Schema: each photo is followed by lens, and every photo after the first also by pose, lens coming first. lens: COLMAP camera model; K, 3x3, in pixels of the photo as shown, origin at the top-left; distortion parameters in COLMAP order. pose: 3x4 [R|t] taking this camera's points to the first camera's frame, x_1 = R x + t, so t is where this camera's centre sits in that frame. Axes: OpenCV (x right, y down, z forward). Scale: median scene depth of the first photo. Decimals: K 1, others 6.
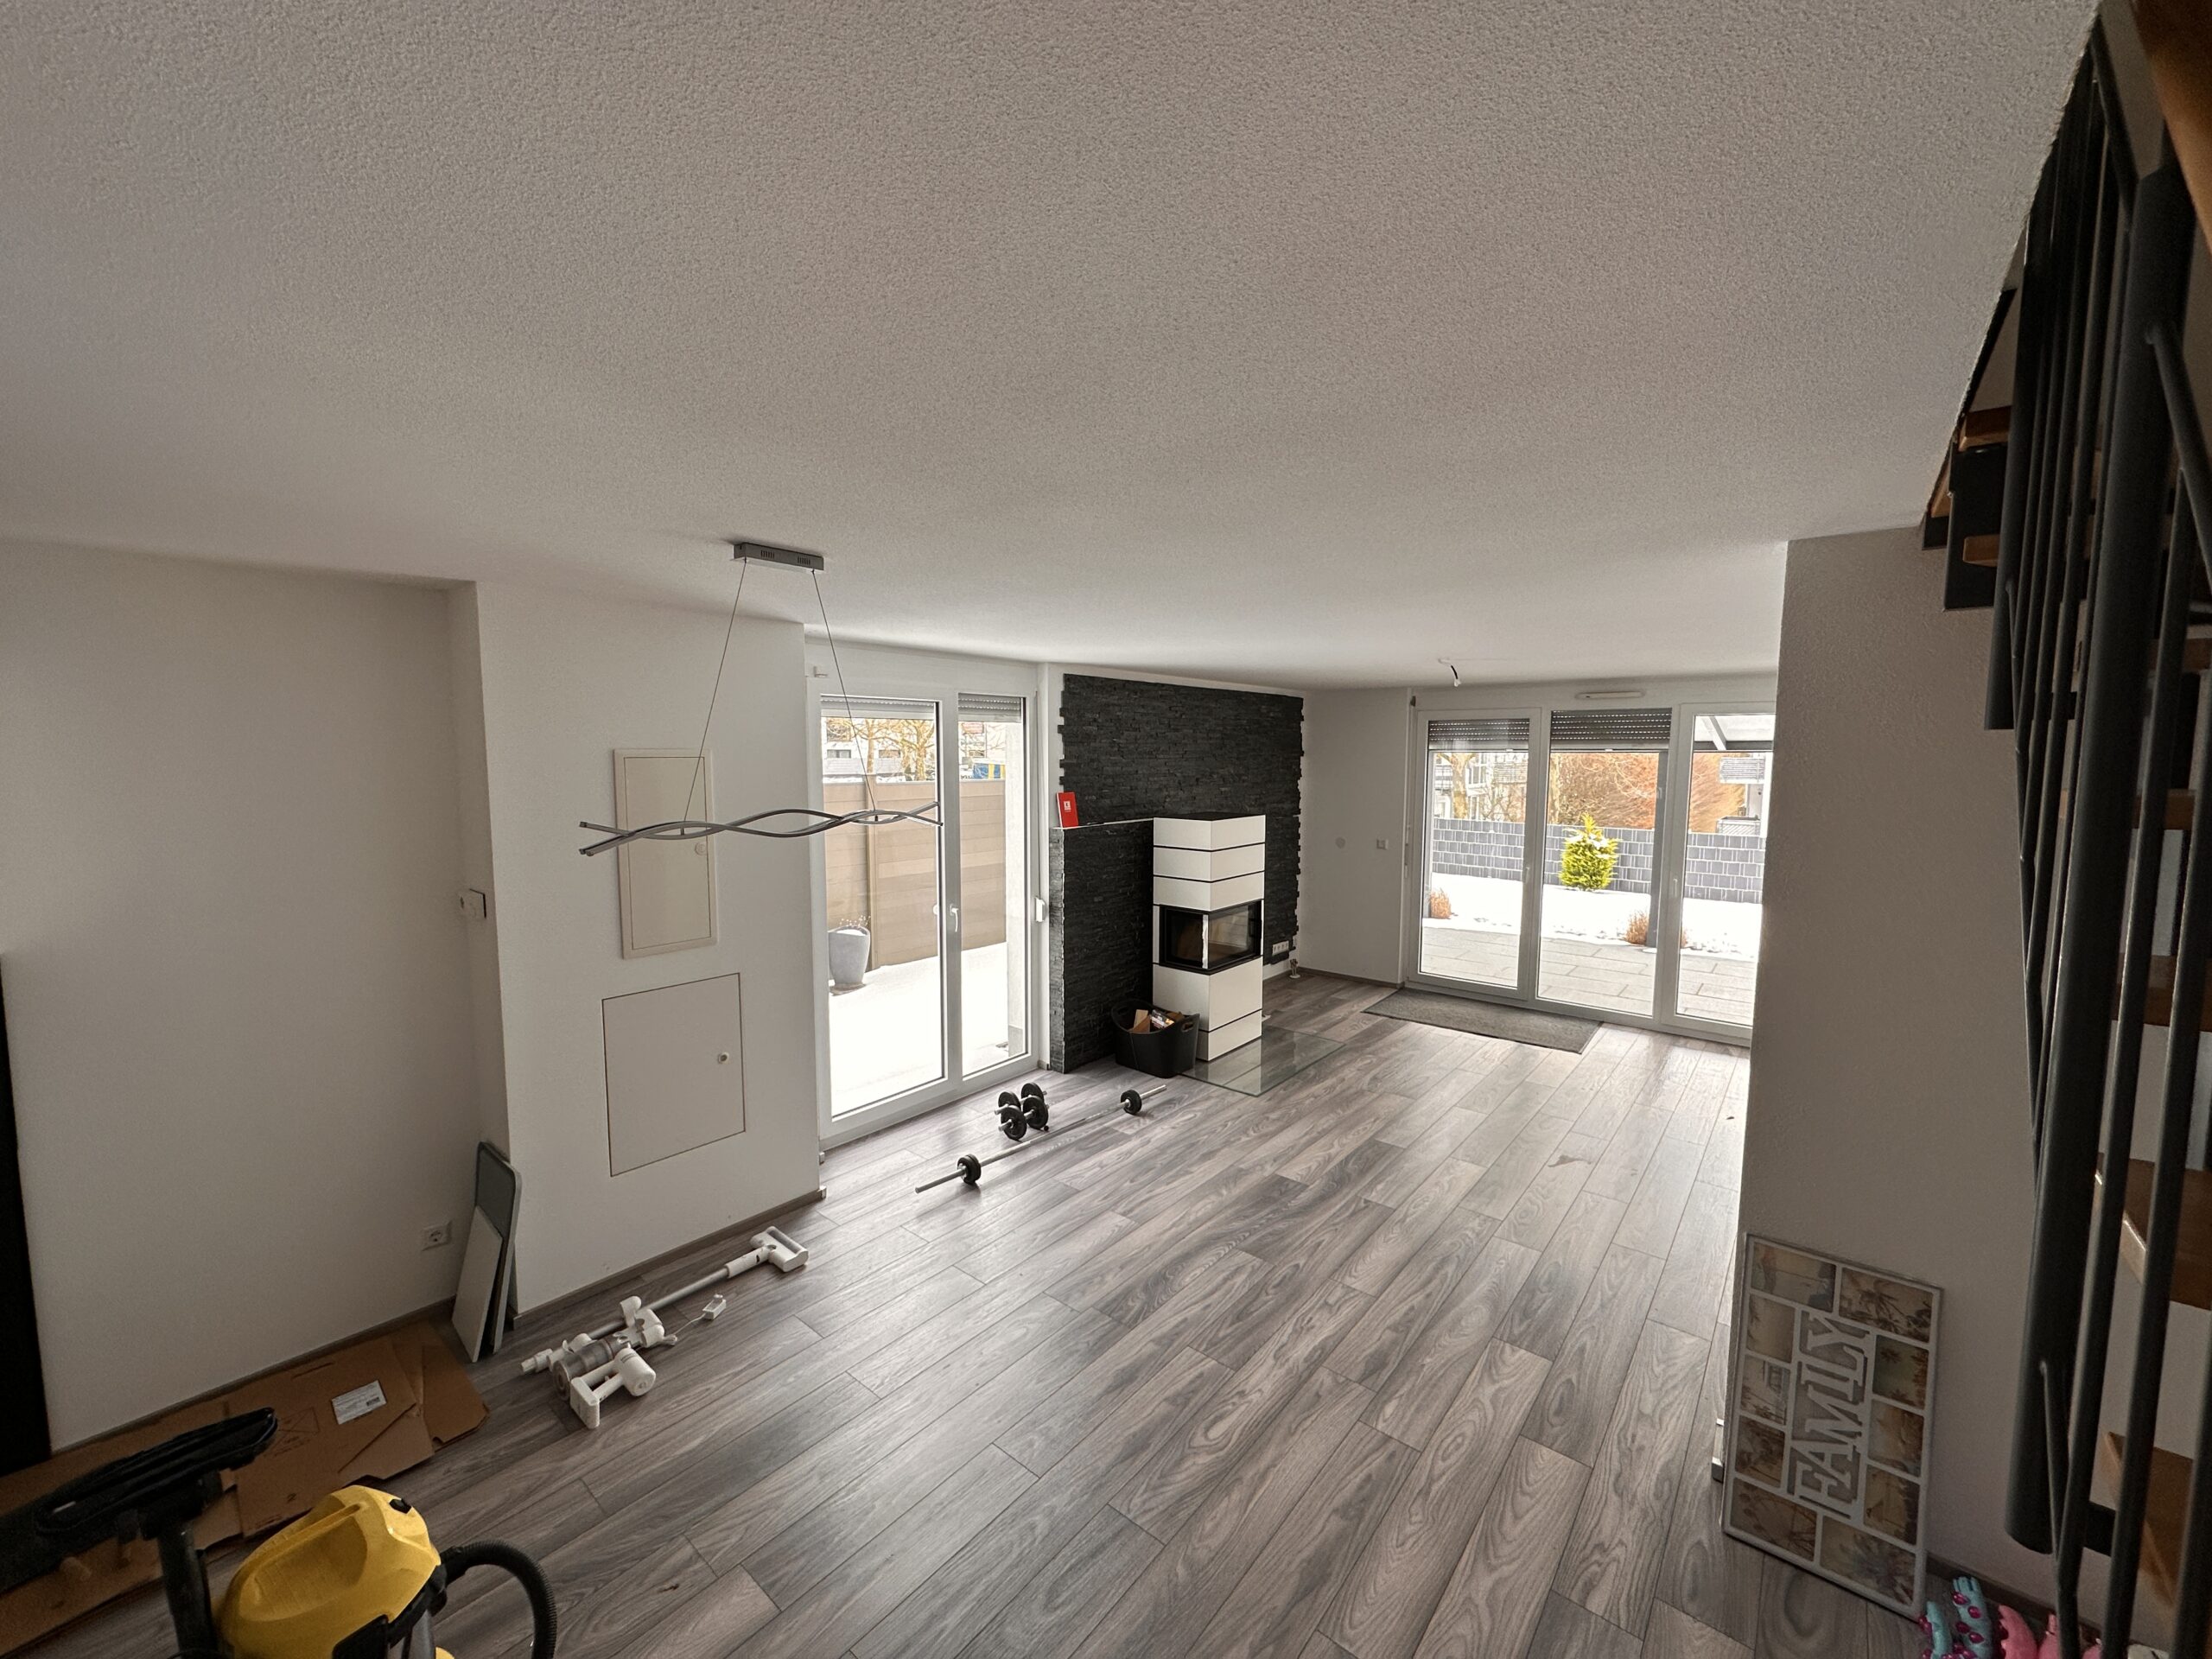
lens RADIAL K [[879.4, 0, 1104.5], [0, 879.4, 828.5], [0, 0, 1]] dist [-0.001983, 0.000353]
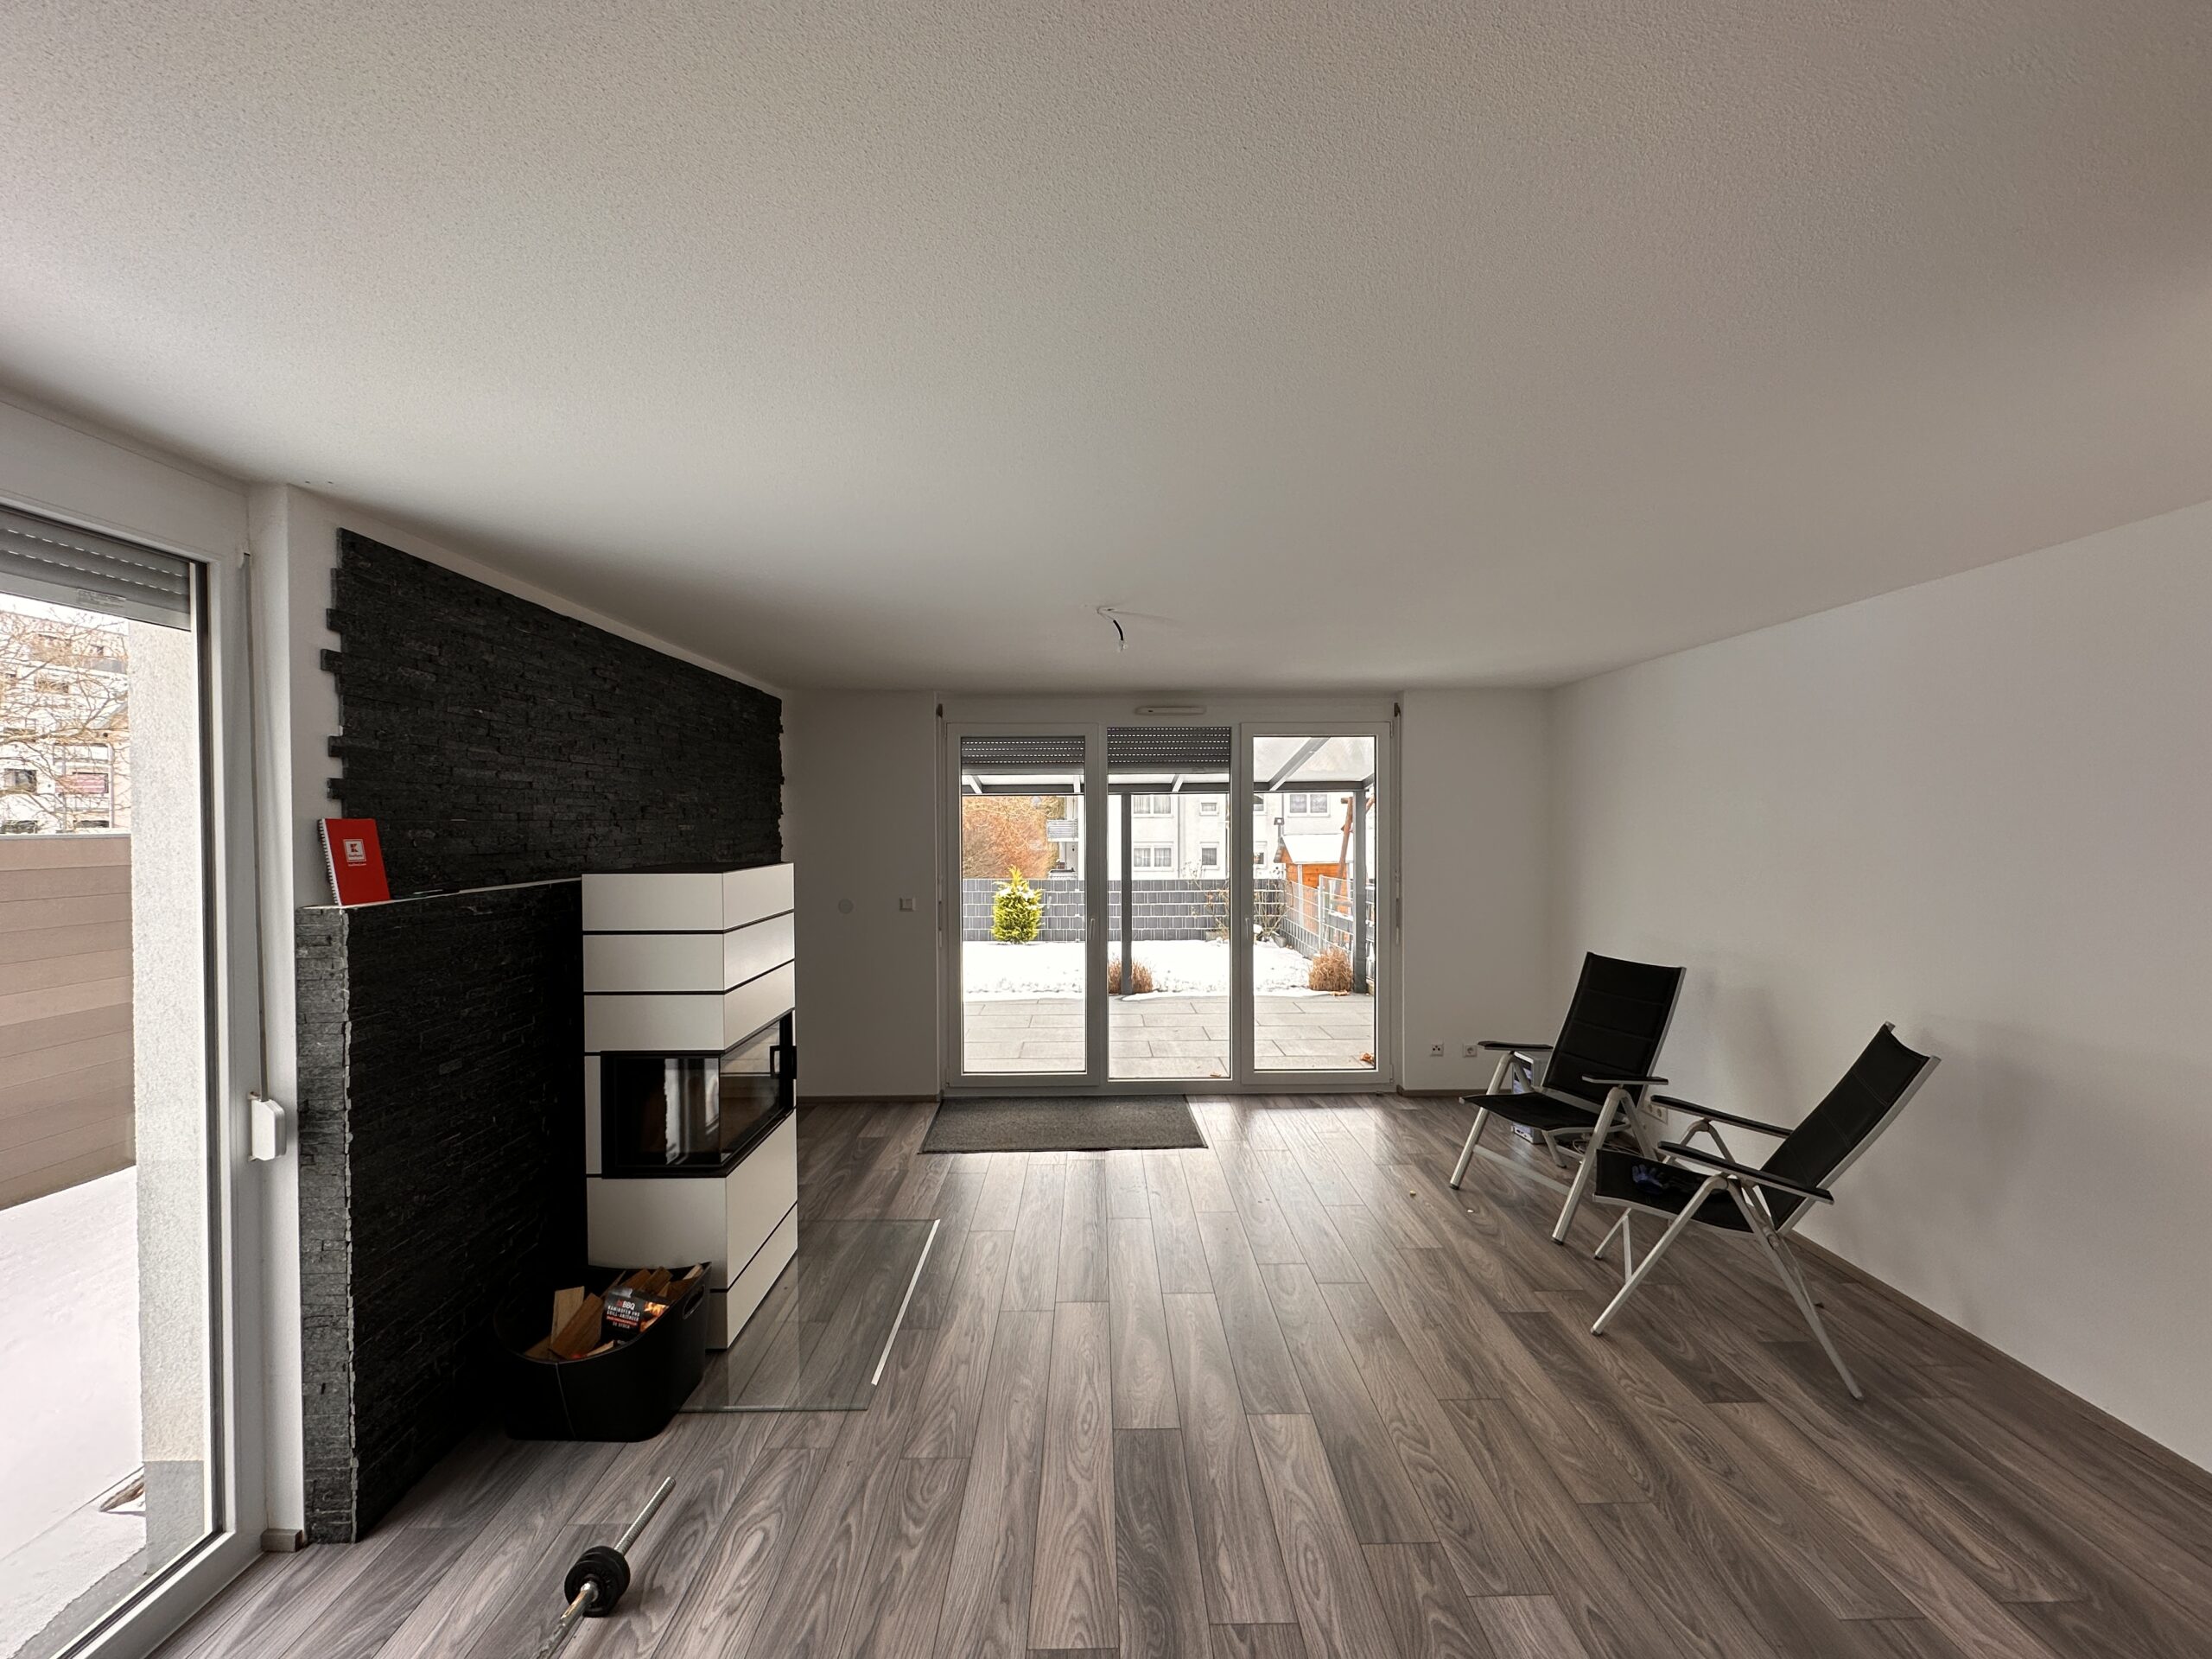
lens RADIAL K [[879.4, 0, 1108.6], [0, 879.4, 832.0], [0, 0, 1]] dist [-0.001983, 0.000353]
pose [[0.755898, -0.013922, 0.654542, -0.041624], [0.063076, 0.996672, -0.051644, 0.007944], [-0.651644, 0.080323, 0.754260, 0.437429]]
